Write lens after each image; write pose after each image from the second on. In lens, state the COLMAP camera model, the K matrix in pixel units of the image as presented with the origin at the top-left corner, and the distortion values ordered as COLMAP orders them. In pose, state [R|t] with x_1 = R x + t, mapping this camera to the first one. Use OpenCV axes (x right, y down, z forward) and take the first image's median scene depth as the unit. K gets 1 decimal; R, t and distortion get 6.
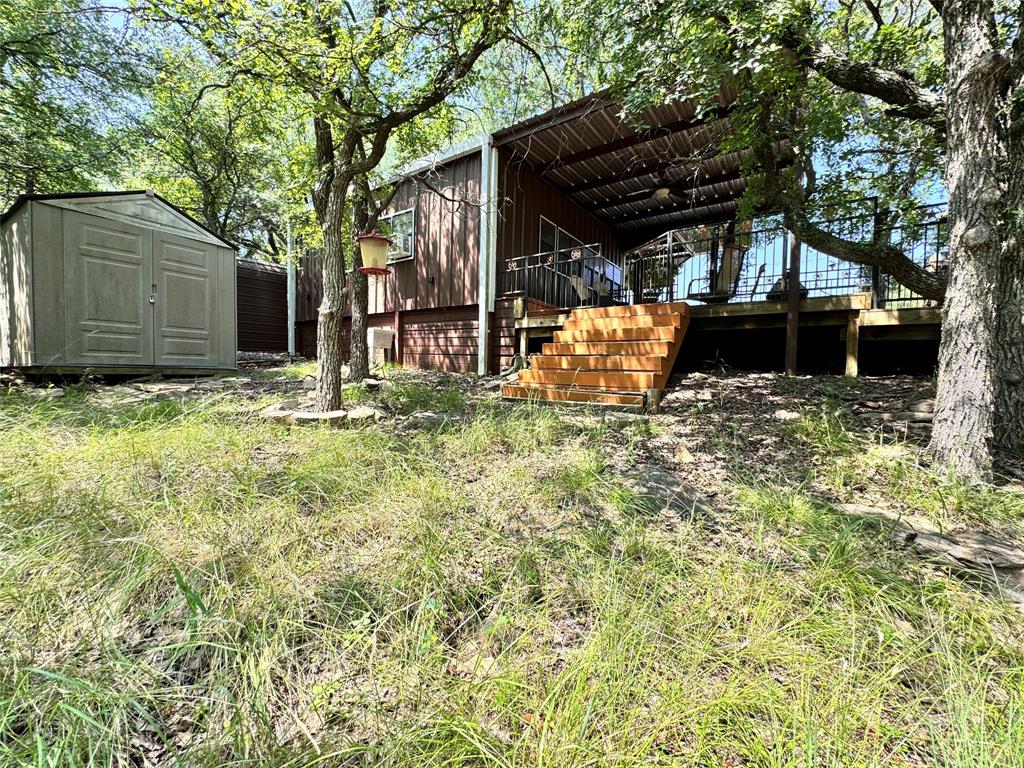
lens RADIAL K [[404.5, 0, 513.6], [0, 404.5, 386.4], [0, 0, 1]] dist [-0.002036, -0.000592]
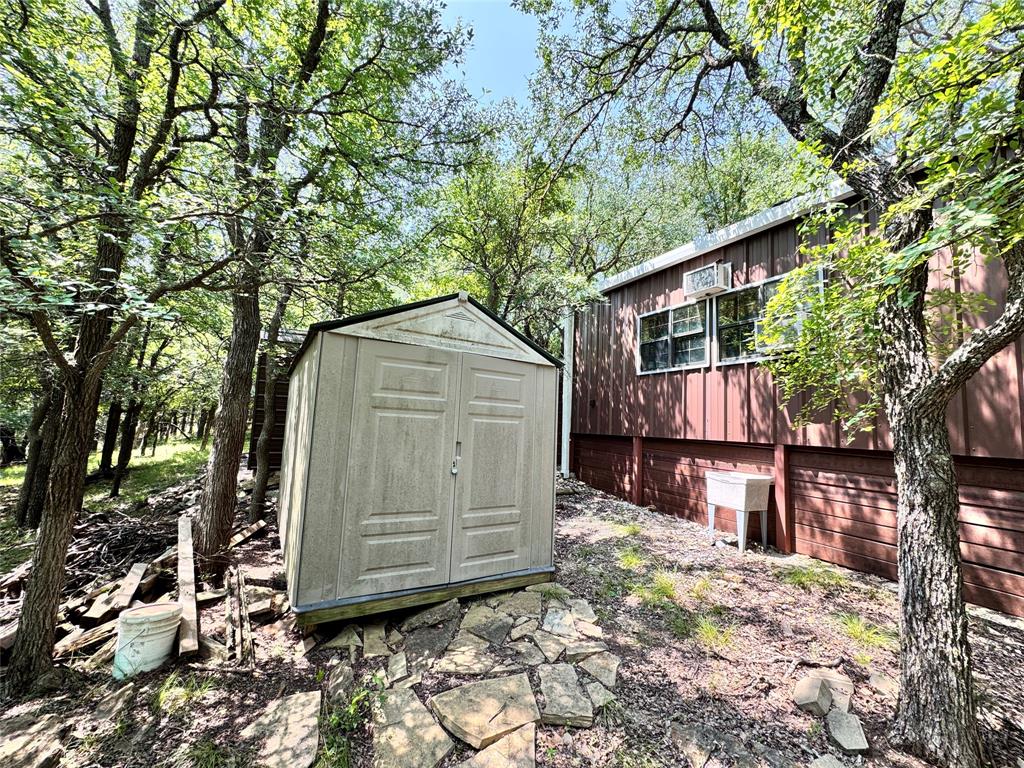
lens RADIAL K [[404.5, 0, 513.6], [0, 404.5, 385.1], [0, 0, 1]] dist [-0.002036, -0.000592]
pose [[0.891839, -0.026867, -0.451554, -0.498818], [-0.044447, 0.988200, -0.146582, -0.230060], [0.450164, 0.150797, 0.880121, 0.454297]]
